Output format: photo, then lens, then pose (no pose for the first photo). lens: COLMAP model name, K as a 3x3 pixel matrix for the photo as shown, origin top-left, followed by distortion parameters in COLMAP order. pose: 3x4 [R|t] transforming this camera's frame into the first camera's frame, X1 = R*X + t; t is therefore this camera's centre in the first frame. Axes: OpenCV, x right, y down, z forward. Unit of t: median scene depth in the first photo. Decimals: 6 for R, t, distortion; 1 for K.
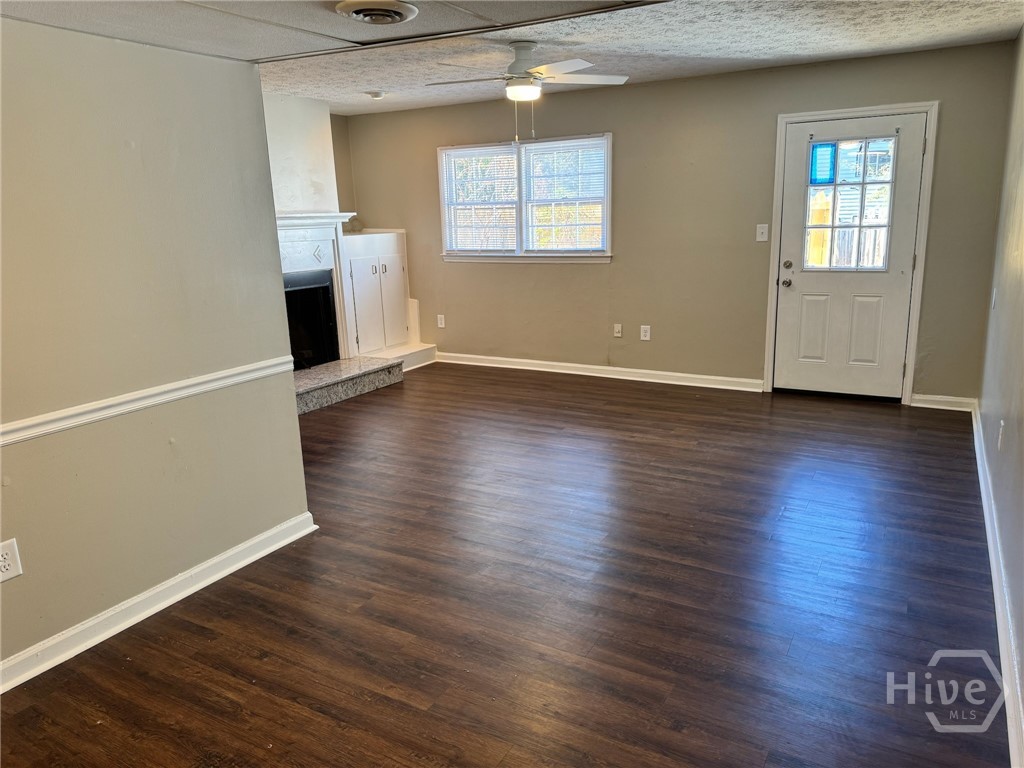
lens RADIAL K [[747.0, 0, 512.0], [0, 747.0, 384.0], [0, 0, 1]] dist [-0.000114, 0.000081]
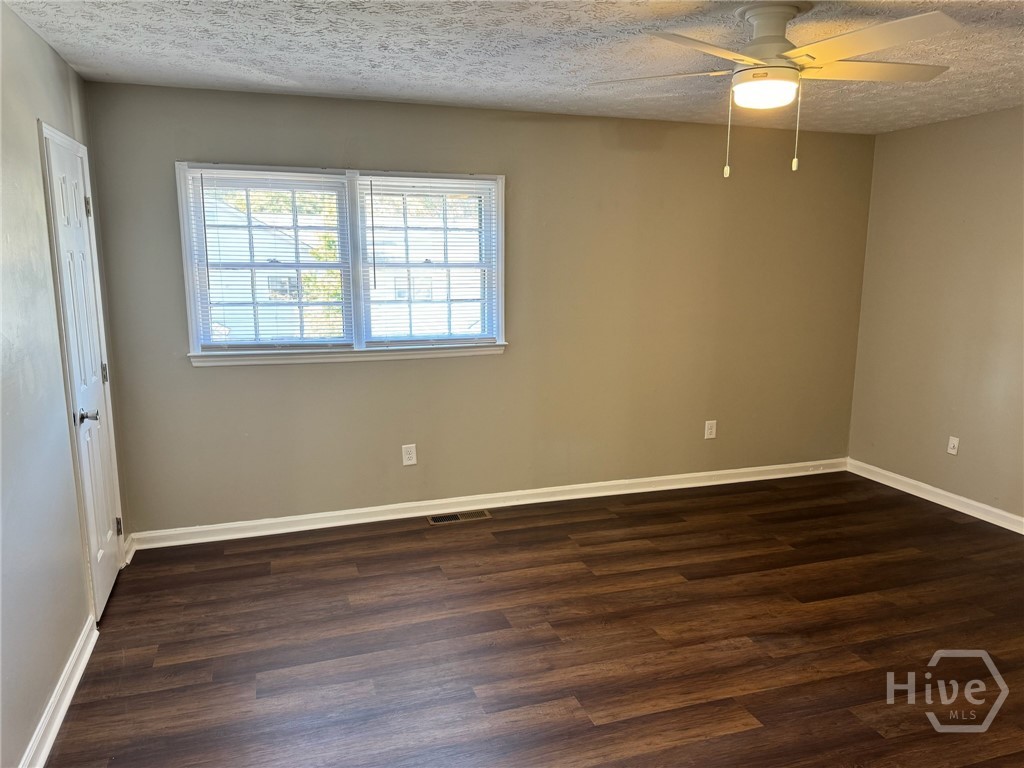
lens RADIAL K [[747.0, 0, 512.0], [0, 747.0, 384.0], [0, 0, 1]] dist [-0.000114, 0.000081]
pose [[0.659184, -0.090766, 0.746484, -0.388437], [0.152017, 0.988278, -0.014072, -0.121156], [-0.736456, 0.122754, 0.665255, 0.517194]]
